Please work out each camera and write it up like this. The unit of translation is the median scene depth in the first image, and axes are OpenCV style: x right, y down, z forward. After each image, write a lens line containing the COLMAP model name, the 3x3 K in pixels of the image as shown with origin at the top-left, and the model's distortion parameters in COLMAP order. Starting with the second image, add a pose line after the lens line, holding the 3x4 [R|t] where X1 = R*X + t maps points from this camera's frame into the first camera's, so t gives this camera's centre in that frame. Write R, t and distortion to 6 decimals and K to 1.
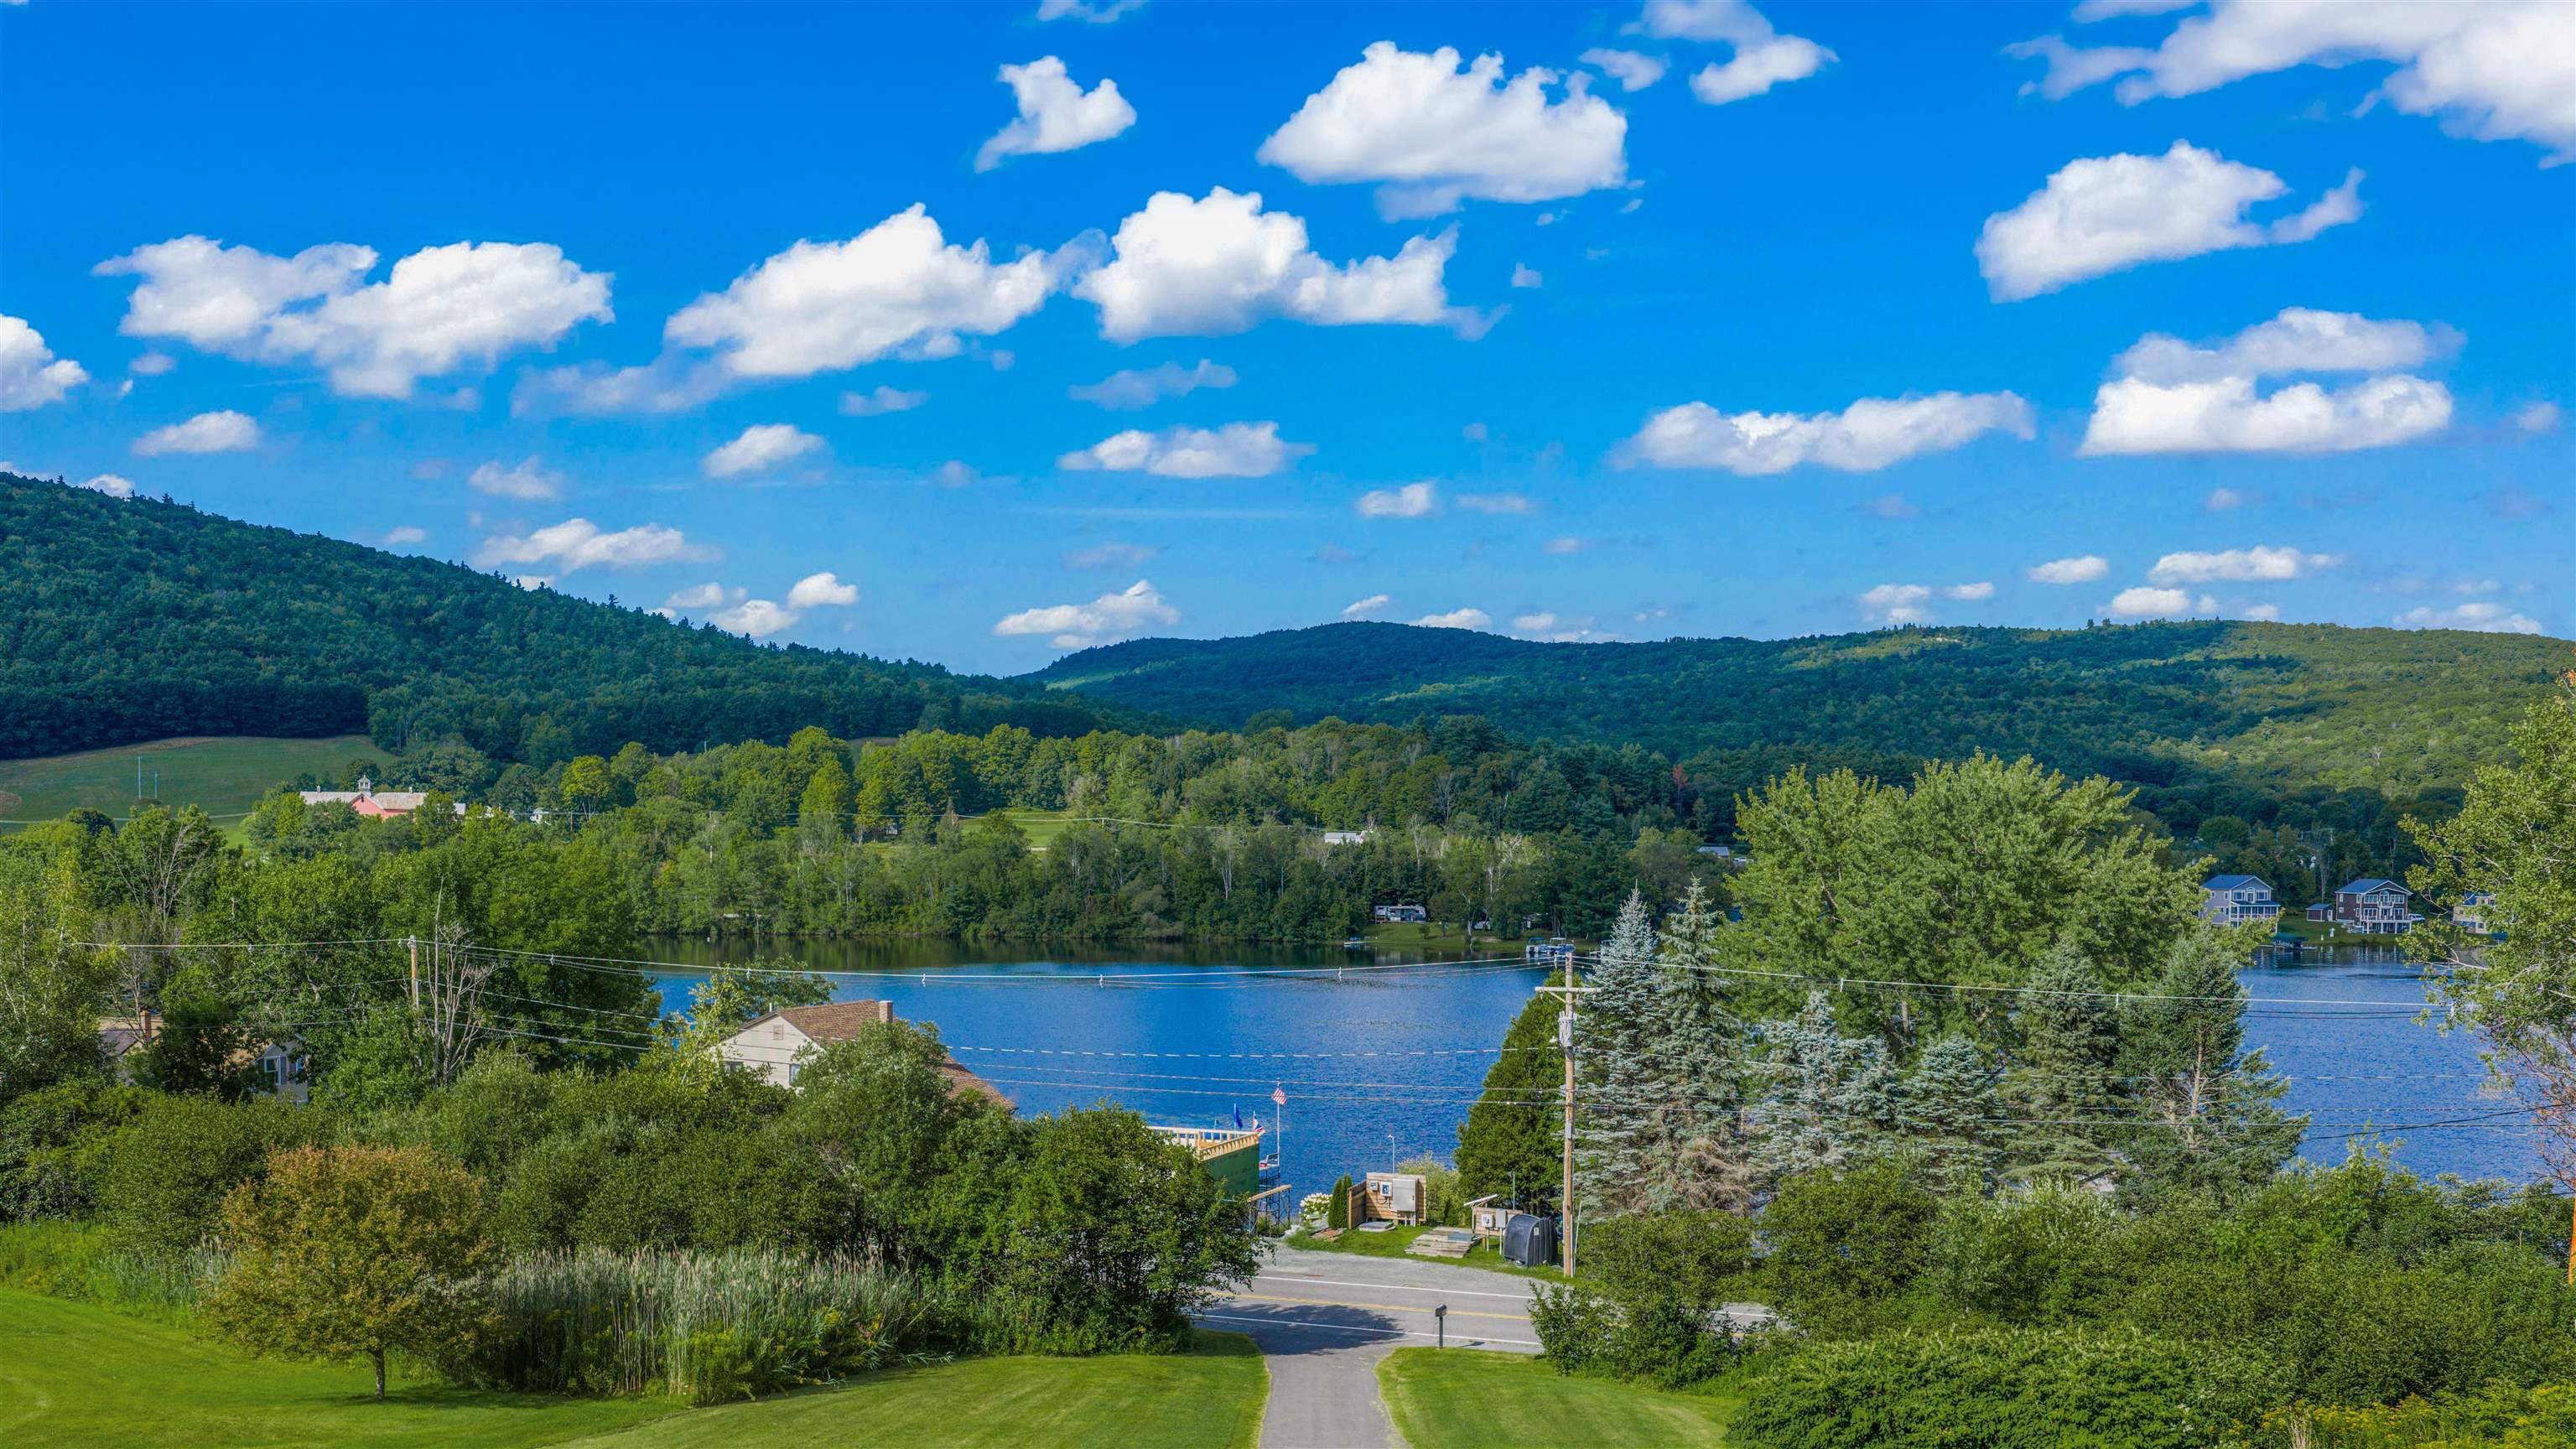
lens RADIAL K [[2180.3, 0, 1280.3], [0, 2180.3, 989.1], [0, 0, 1]] dist [0.045485, -0.098128]
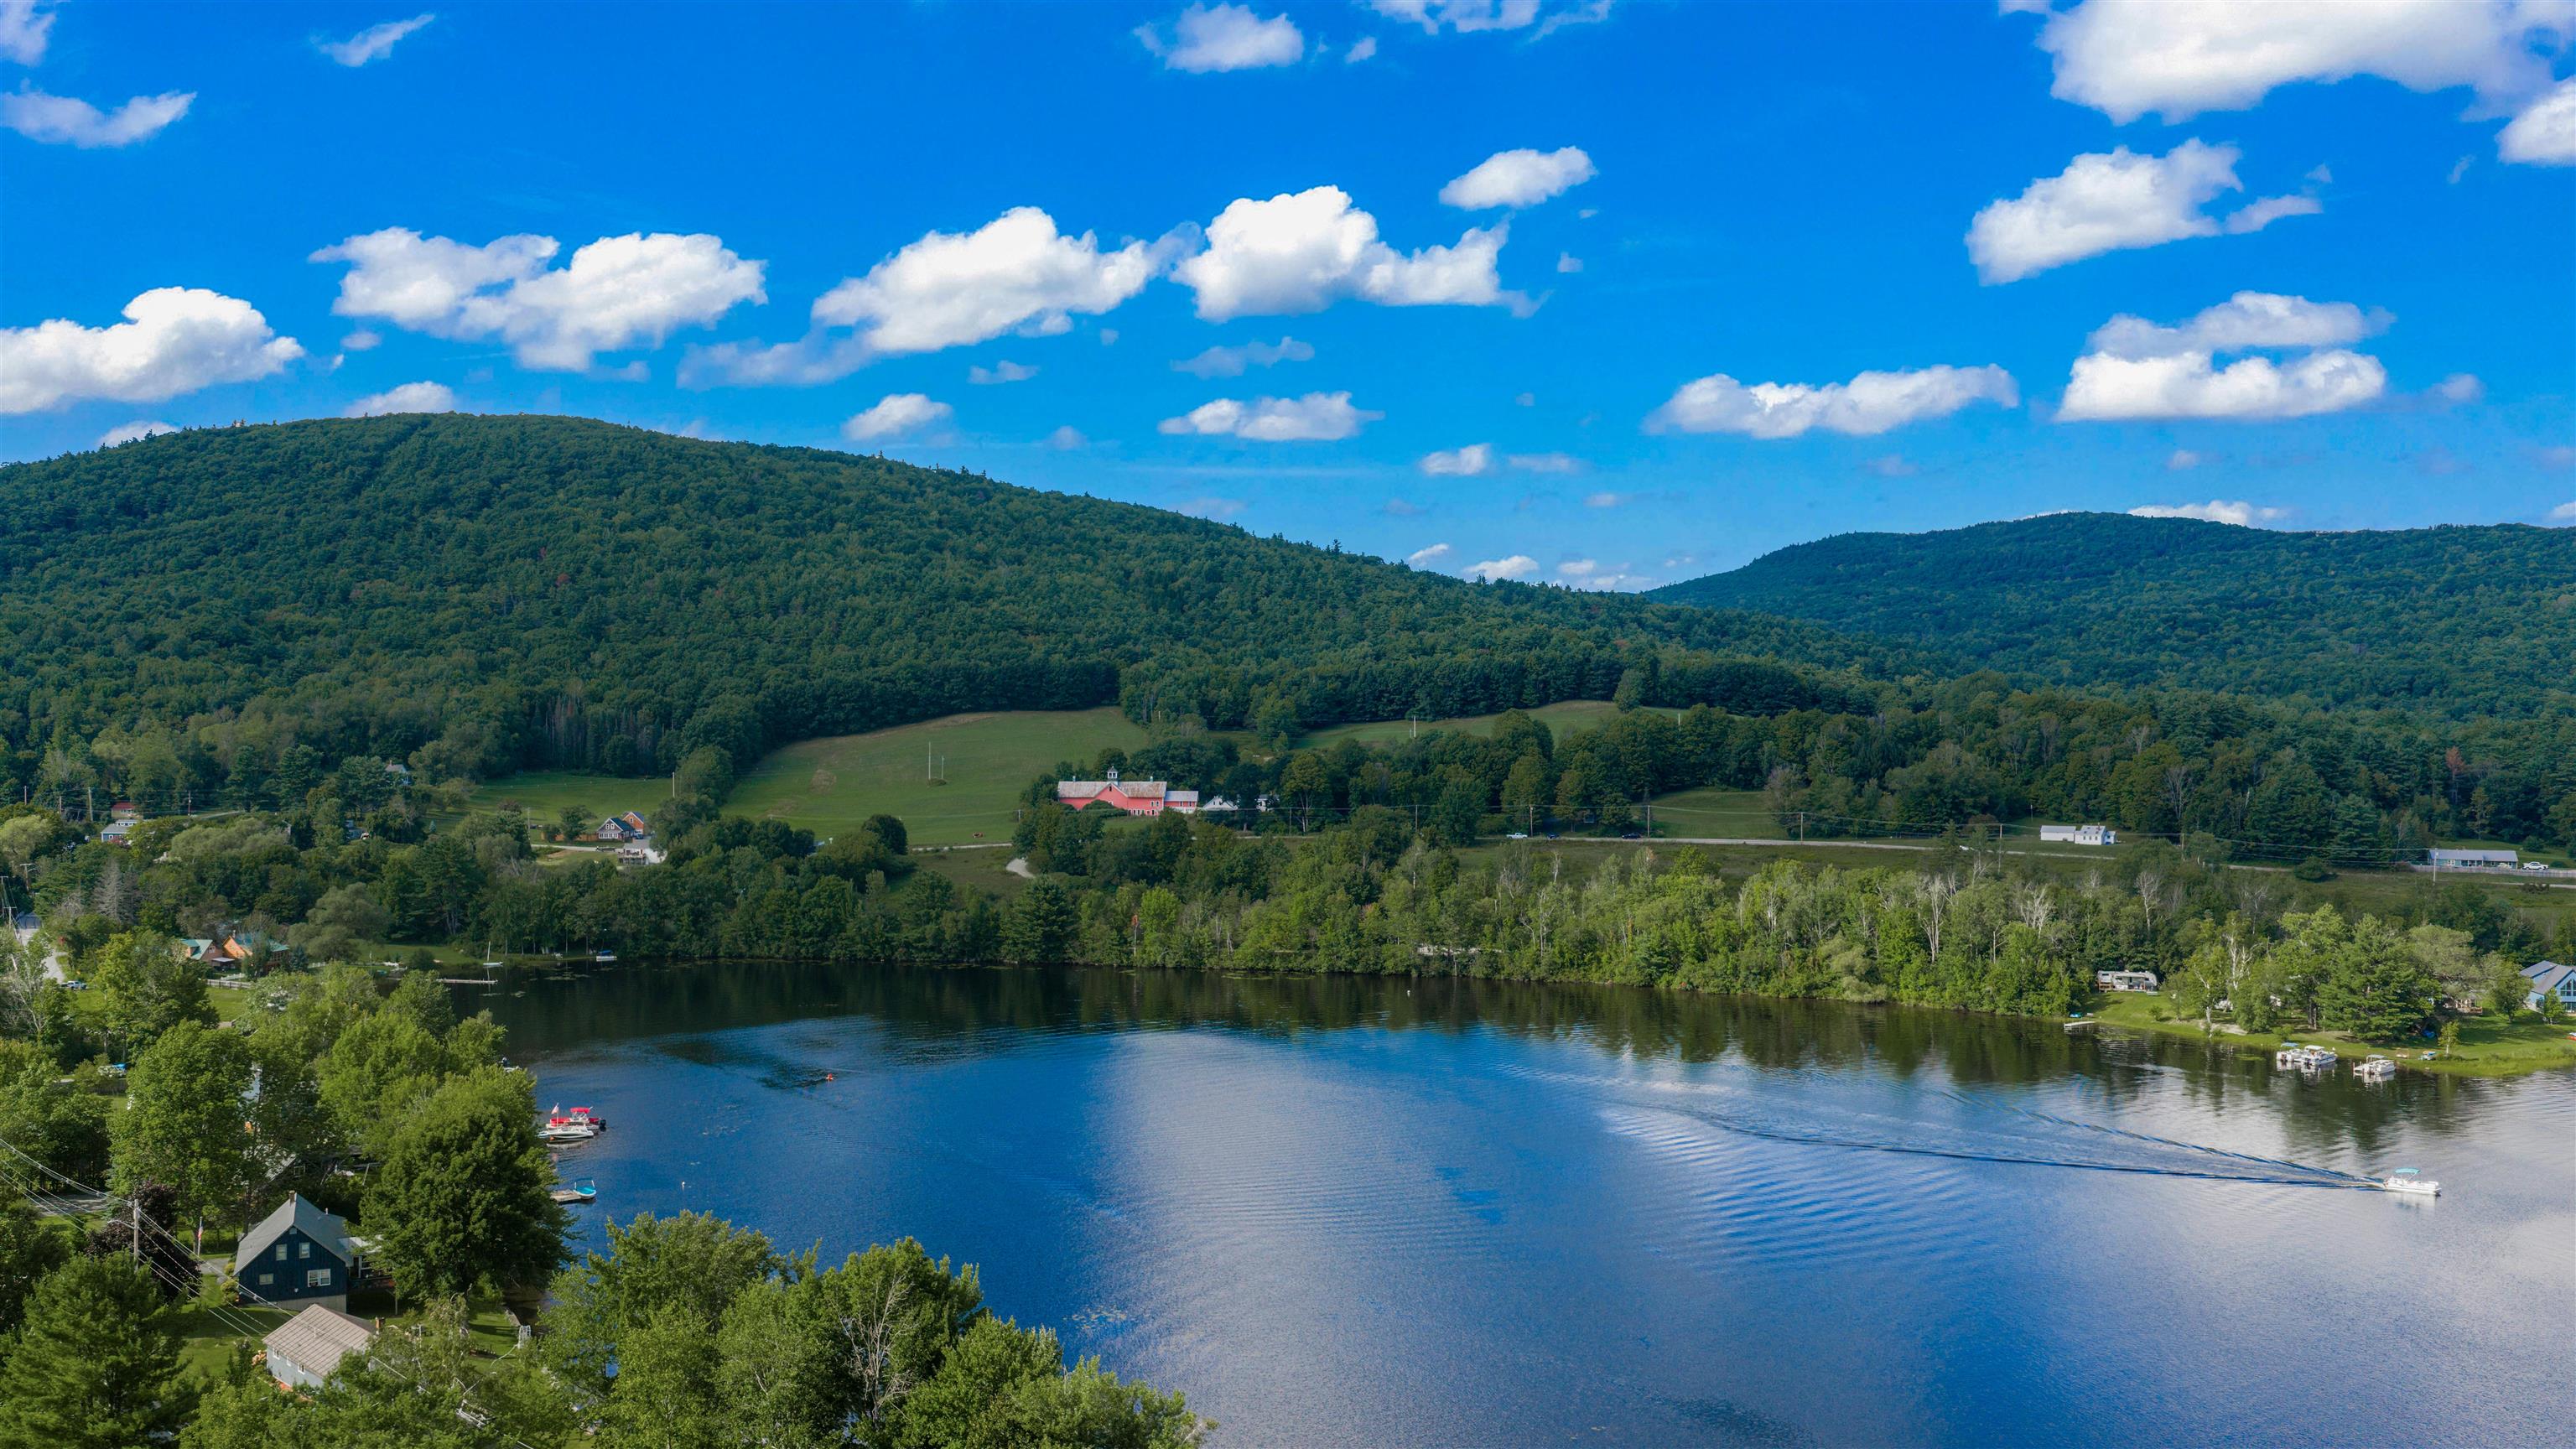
lens RADIAL K [[2151.9, 0, 1287.3], [0, 2151.9, 793.6], [0, 0, 1]] dist [-0.005994, -0.011526]
pose [[0.950389, 0.000273, -0.311064, -0.004100], [-0.018294, 0.998318, -0.055017, -0.409318], [0.310526, 0.057978, 0.948795, 0.110342]]
